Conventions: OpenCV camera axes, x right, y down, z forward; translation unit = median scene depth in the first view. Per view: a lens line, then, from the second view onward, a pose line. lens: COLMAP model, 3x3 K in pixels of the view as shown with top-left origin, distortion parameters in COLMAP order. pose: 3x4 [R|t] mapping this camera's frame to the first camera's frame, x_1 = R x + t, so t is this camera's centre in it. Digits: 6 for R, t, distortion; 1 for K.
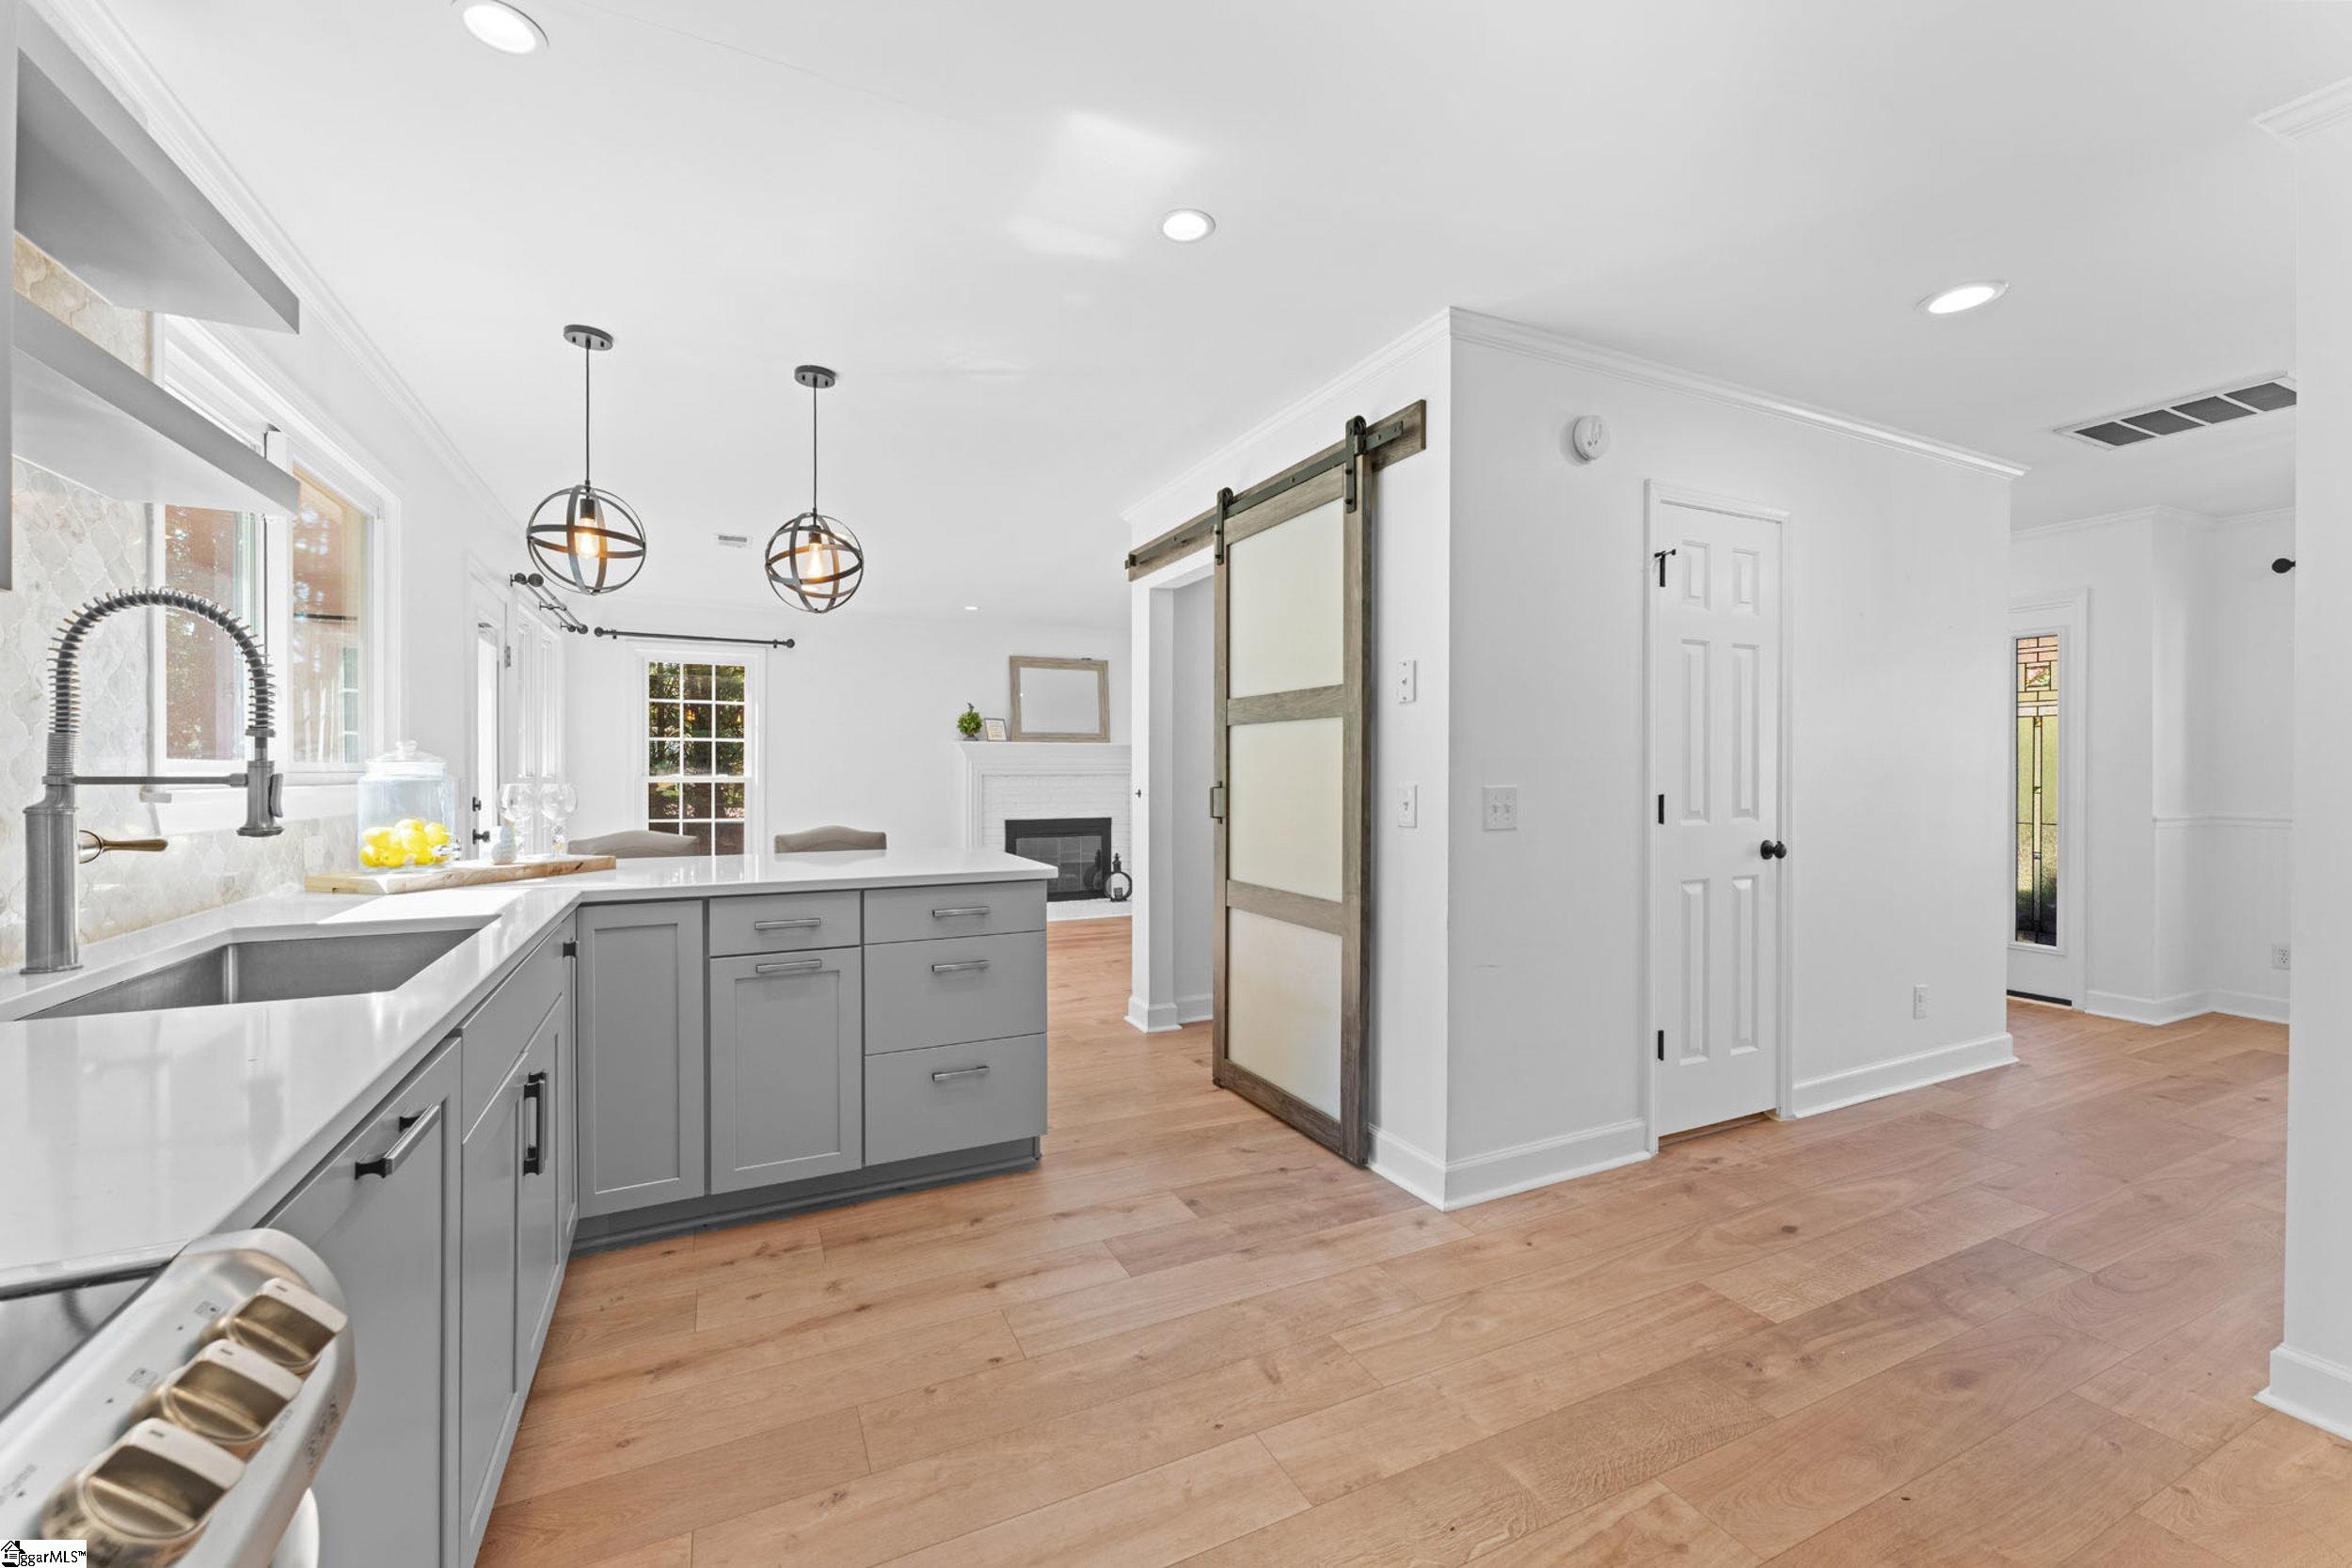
lens RADIAL K [[947.5, 0, 1169.9], [0, 947.5, 780.6], [0, 0, 1]] dist [-0.002636, -0.000152]
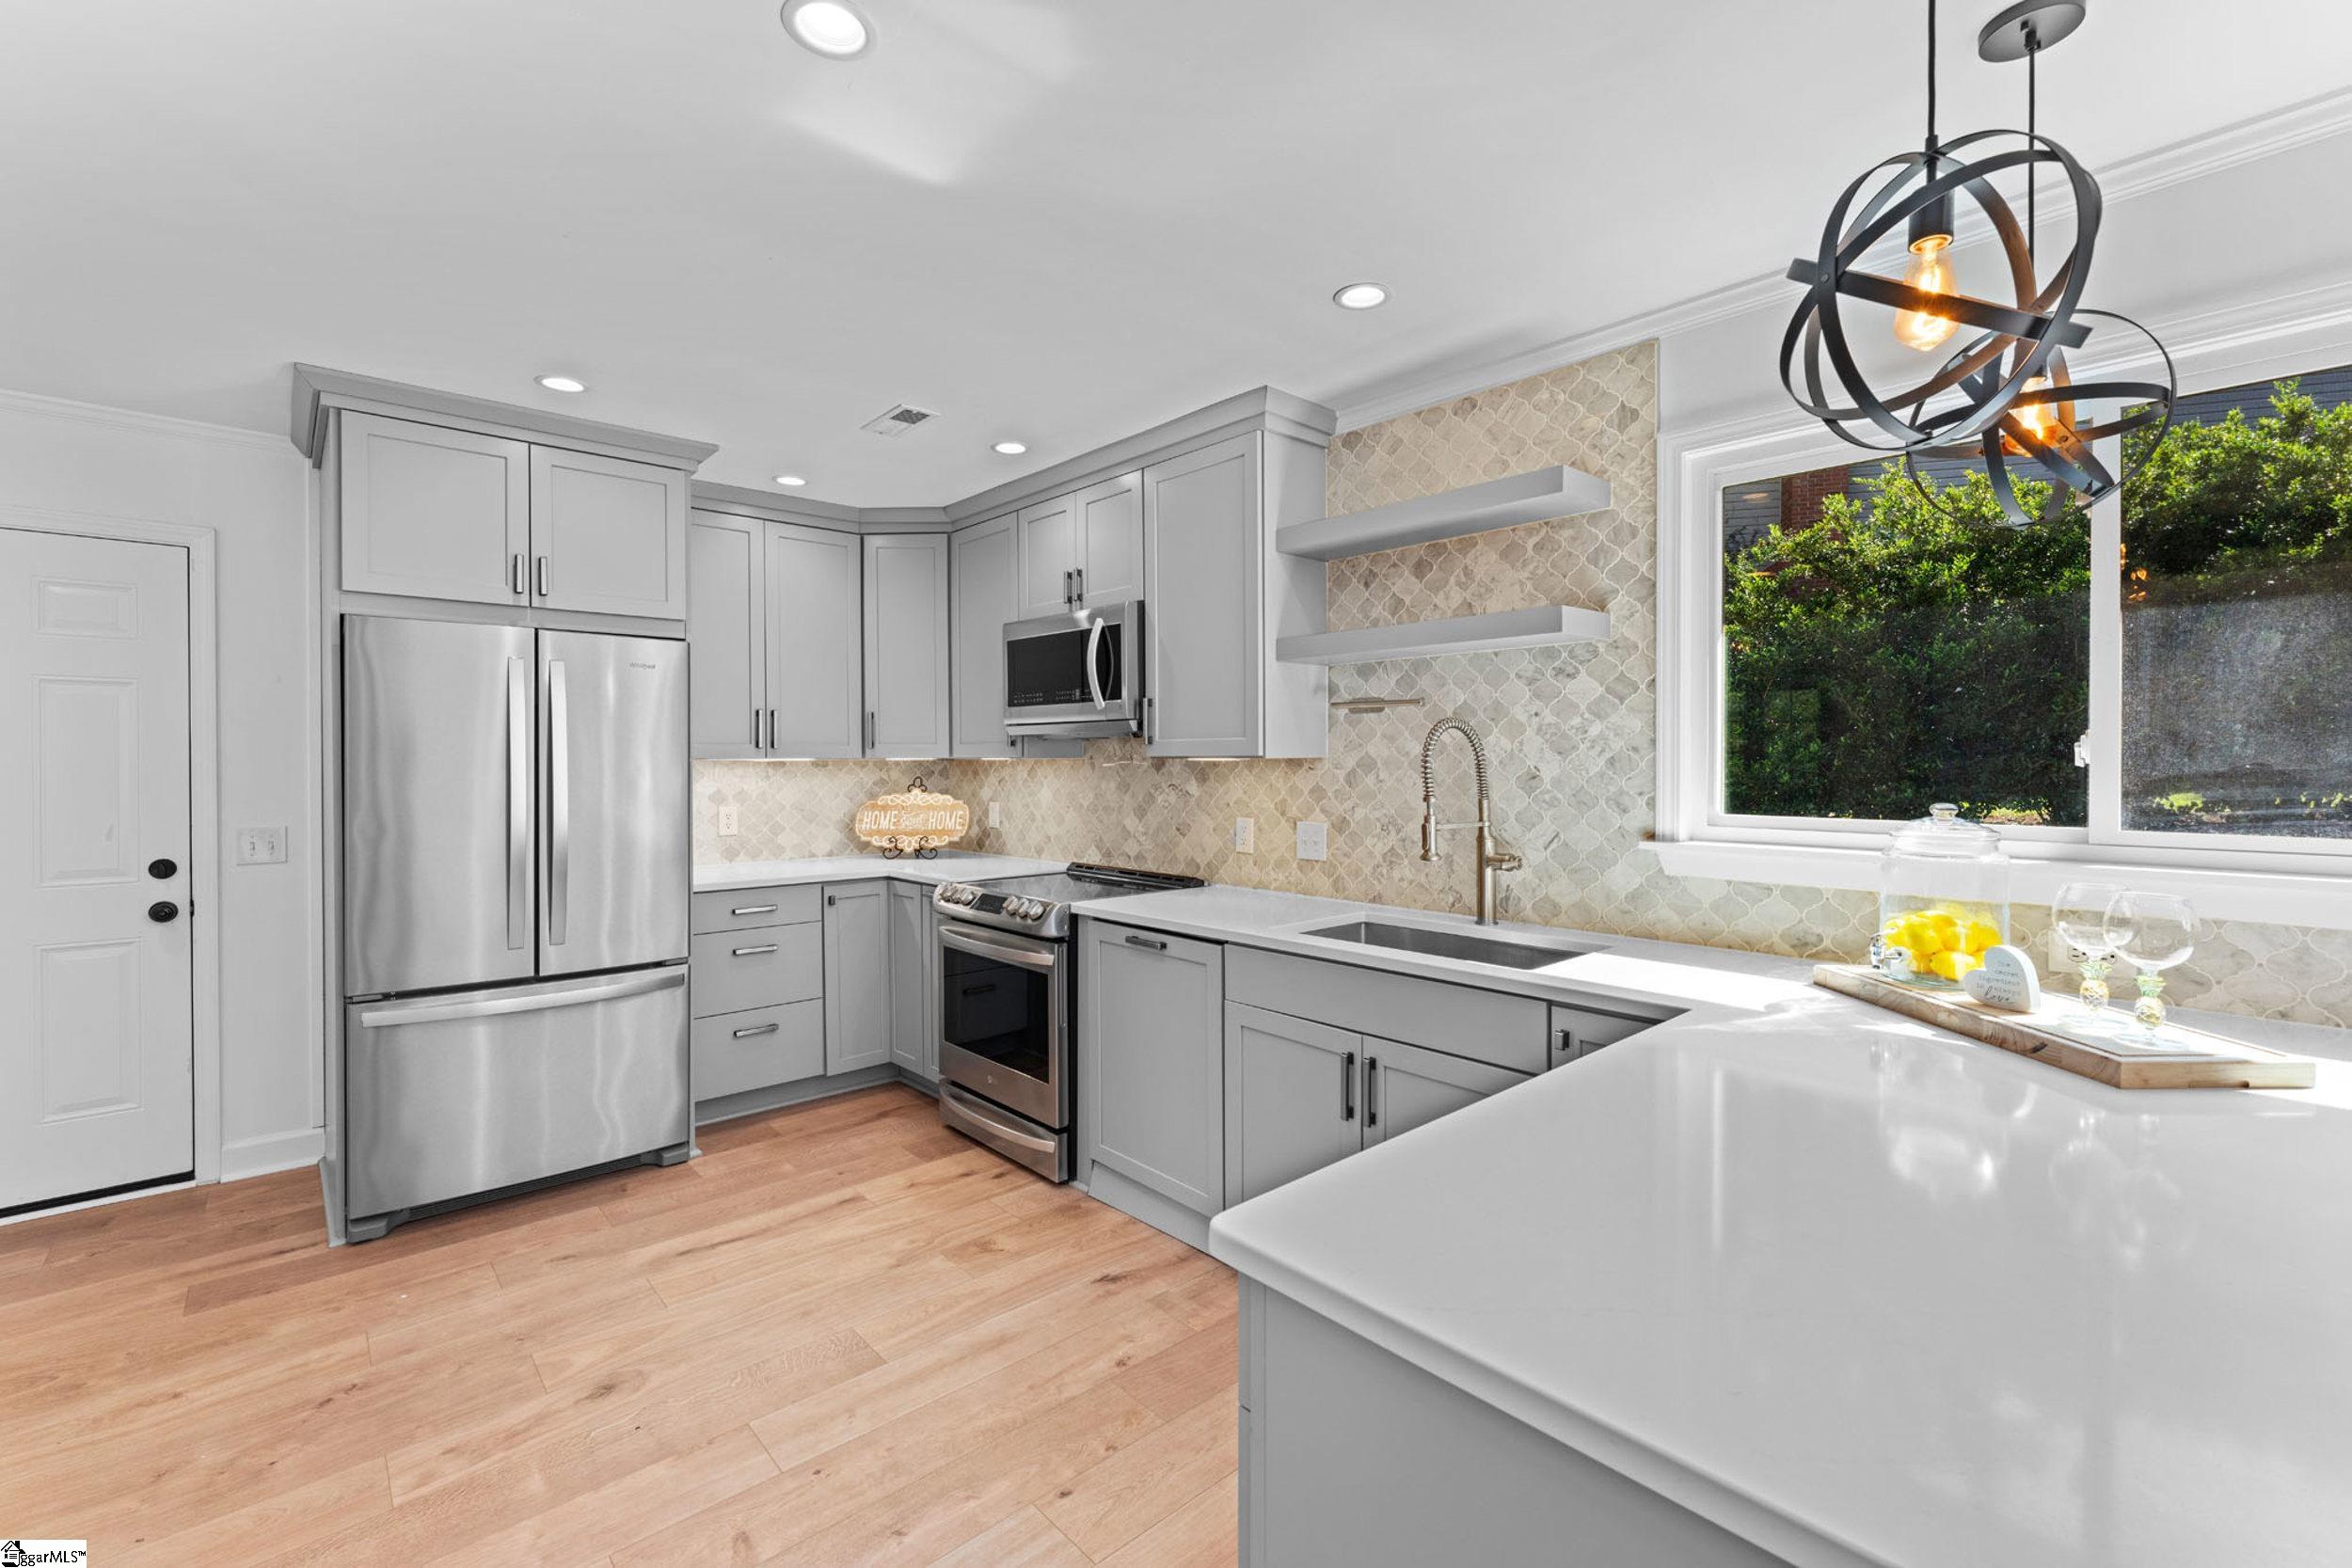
lens RADIAL K [[1015.4, 0, 1171.1], [0, 1015.4, 780.8], [0, 0, 1]] dist [0.002662, -0.002208]
pose [[-0.960775, 0.007990, -0.277214, -0.020386], [0.001635, 0.999731, 0.023148, -0.109560], [0.277325, 0.021787, -0.960529, 2.270623]]
